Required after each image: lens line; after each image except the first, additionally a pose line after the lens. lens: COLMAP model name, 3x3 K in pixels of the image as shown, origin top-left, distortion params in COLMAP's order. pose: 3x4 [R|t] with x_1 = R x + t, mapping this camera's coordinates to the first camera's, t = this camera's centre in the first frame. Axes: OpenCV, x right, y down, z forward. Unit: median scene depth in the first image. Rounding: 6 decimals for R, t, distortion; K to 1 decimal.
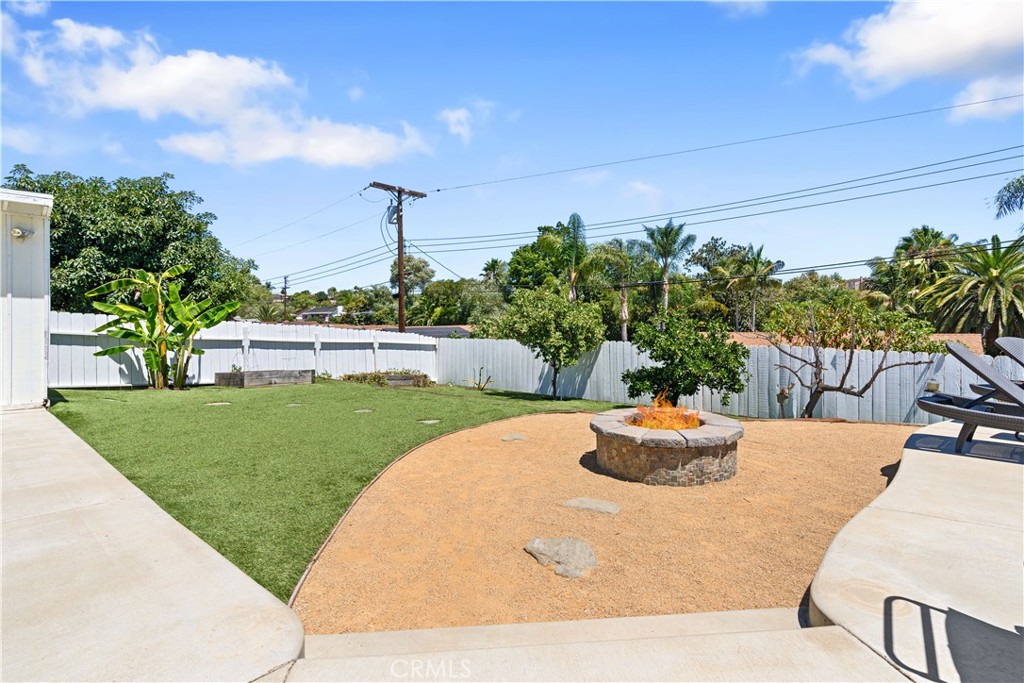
lens RADIAL K [[489.1, 0, 510.0], [0, 489.1, 324.4], [0, 0, 1]] dist [-0.009265, 0.000771]
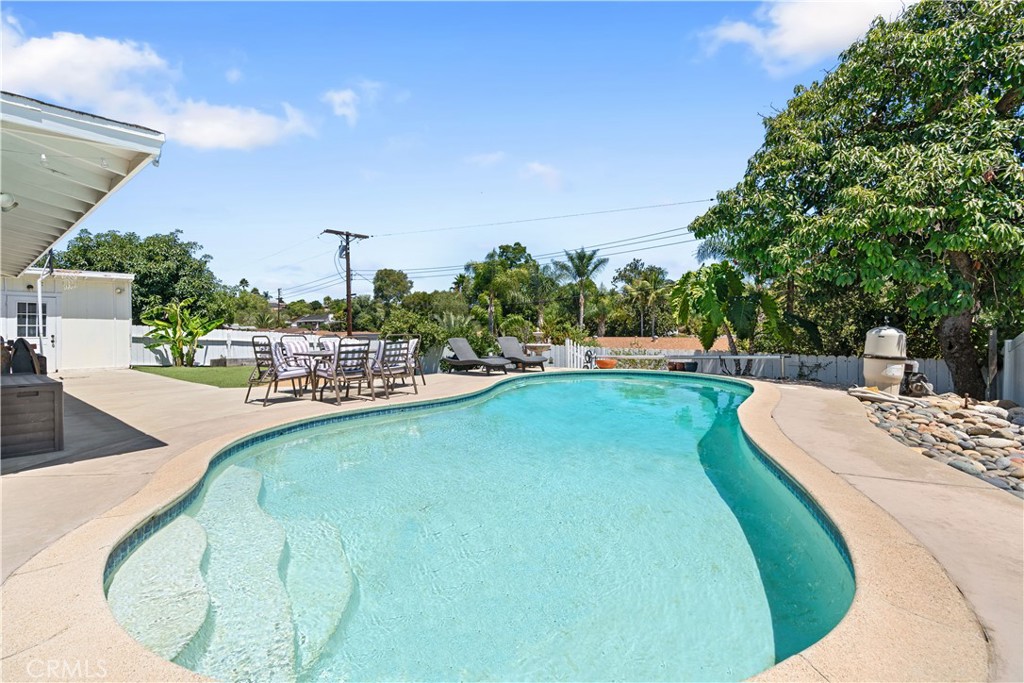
lens RADIAL K [[467.4, 0, 512.4], [0, 467.4, 338.9], [0, 0, 1]] dist [-0.005351, -0.001319]
pose [[0.999810, -0.000463, 0.019473, 0.293867], [0.000128, 0.999852, 0.017211, -0.001193], [-0.019479, -0.017205, 0.999662, -0.456456]]
